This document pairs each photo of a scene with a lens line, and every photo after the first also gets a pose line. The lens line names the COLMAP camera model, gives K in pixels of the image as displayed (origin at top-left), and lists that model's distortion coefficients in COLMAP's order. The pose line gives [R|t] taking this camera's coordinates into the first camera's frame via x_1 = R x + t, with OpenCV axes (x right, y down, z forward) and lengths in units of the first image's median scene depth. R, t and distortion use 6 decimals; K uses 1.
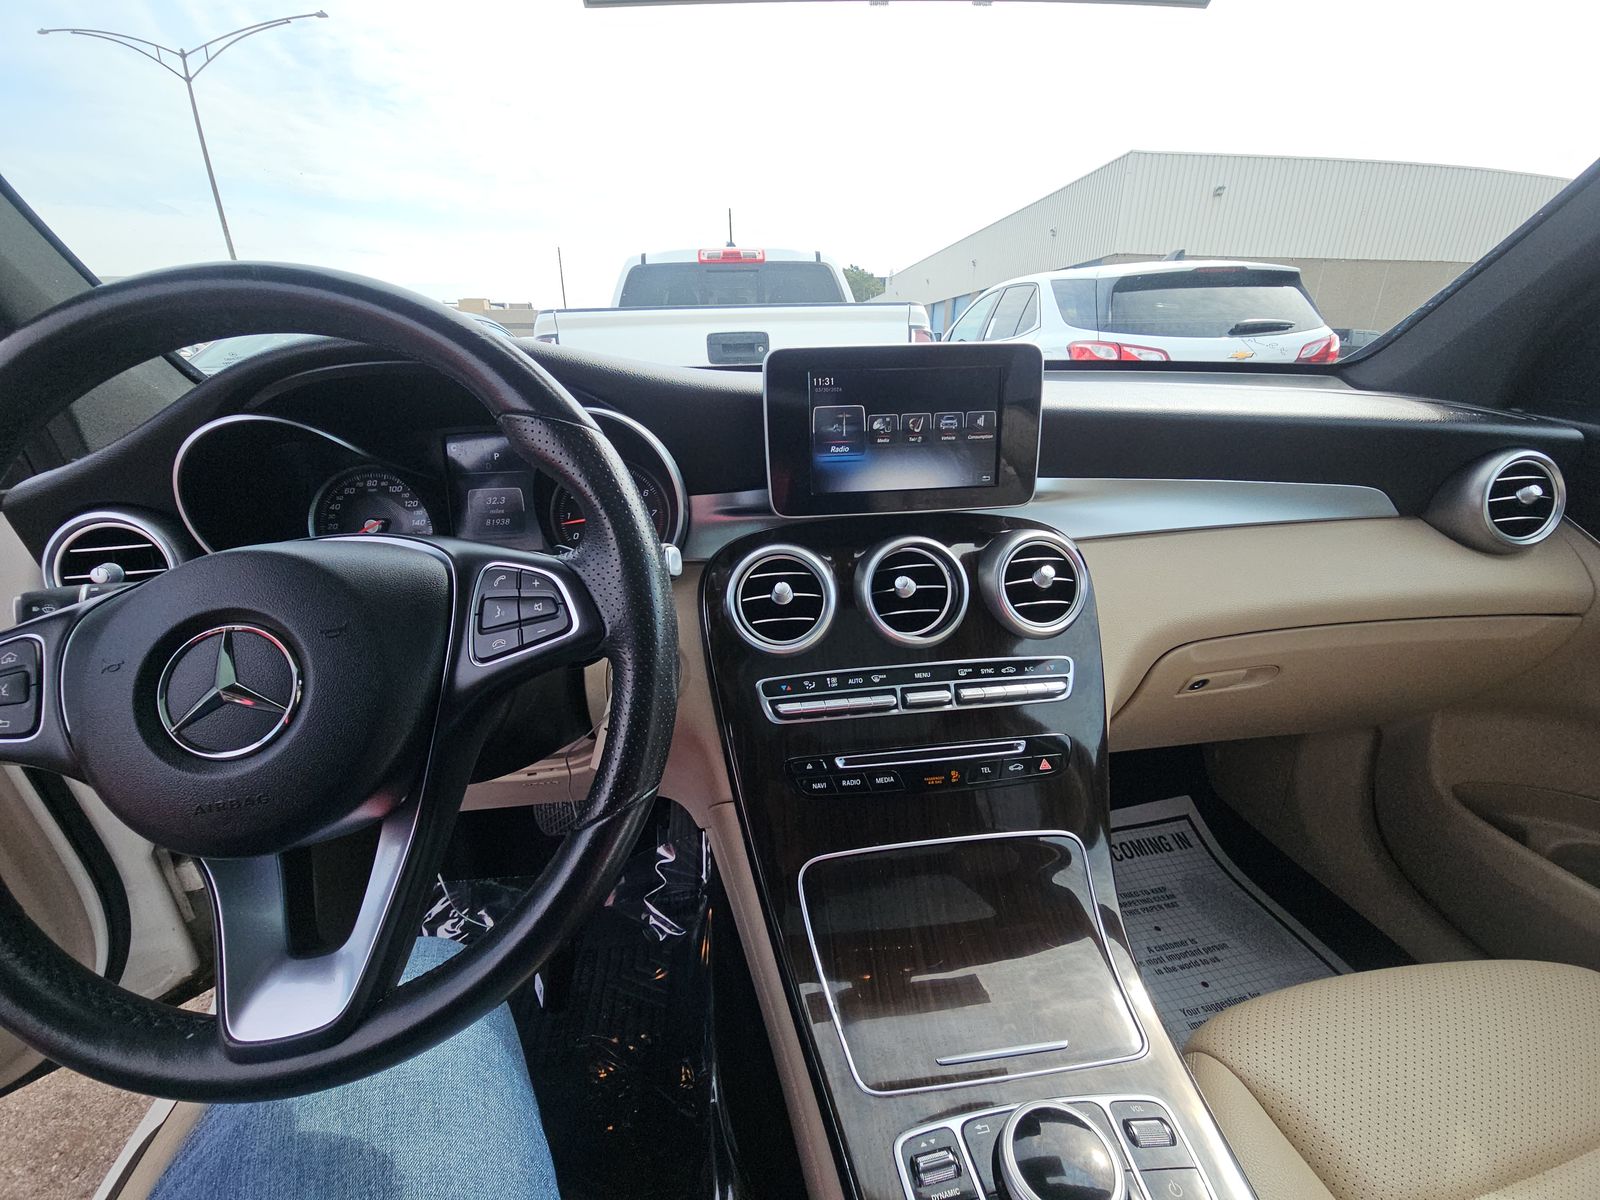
lens RADIAL K [[659.8, 0, 797.6], [0, 659.8, 603.3], [0, 0, 1]] dist [0.003553, -0.001052]
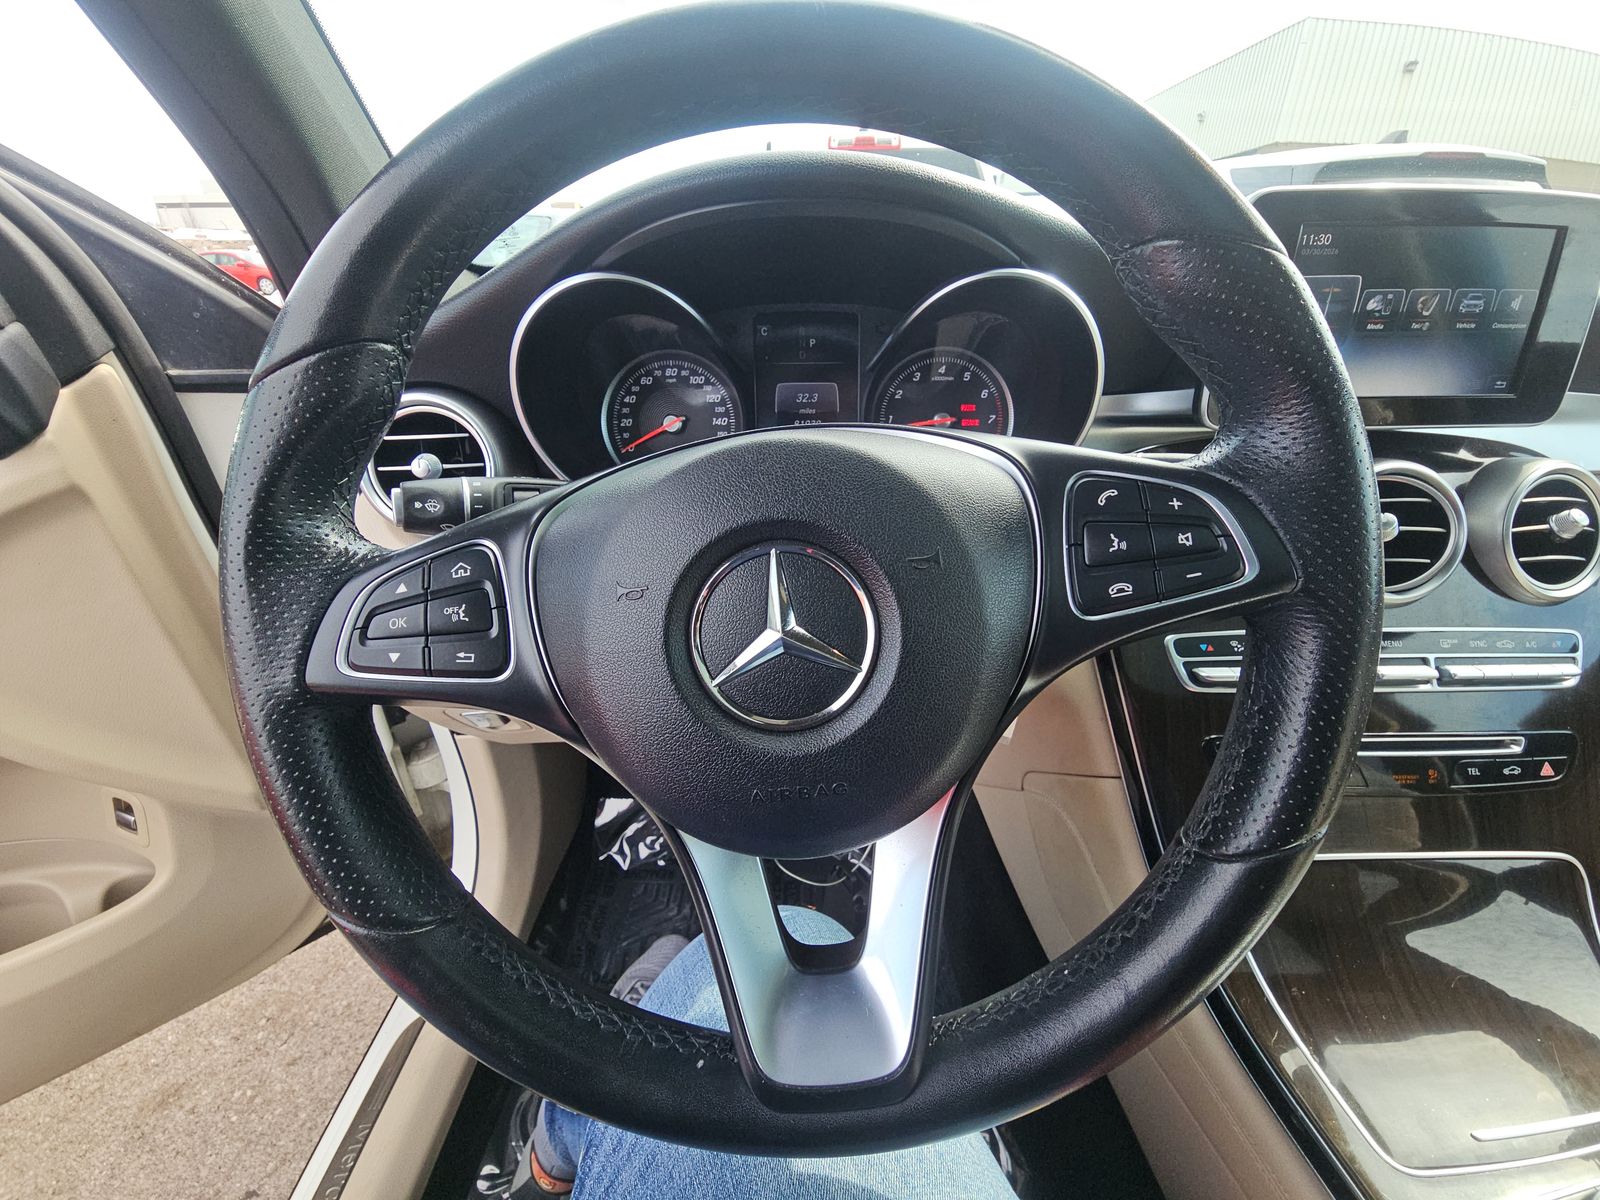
lens RADIAL K [[659.8, 0, 802.4], [0, 659.8, 600.6], [0, 0, 1]] dist [0.003553, -0.001052]
pose [[0.992037, 0.063466, -0.108787, -0.413231], [-0.051050, 0.992244, 0.113338, 0.006734], [0.115136, -0.106882, 0.987583, 0.163861]]
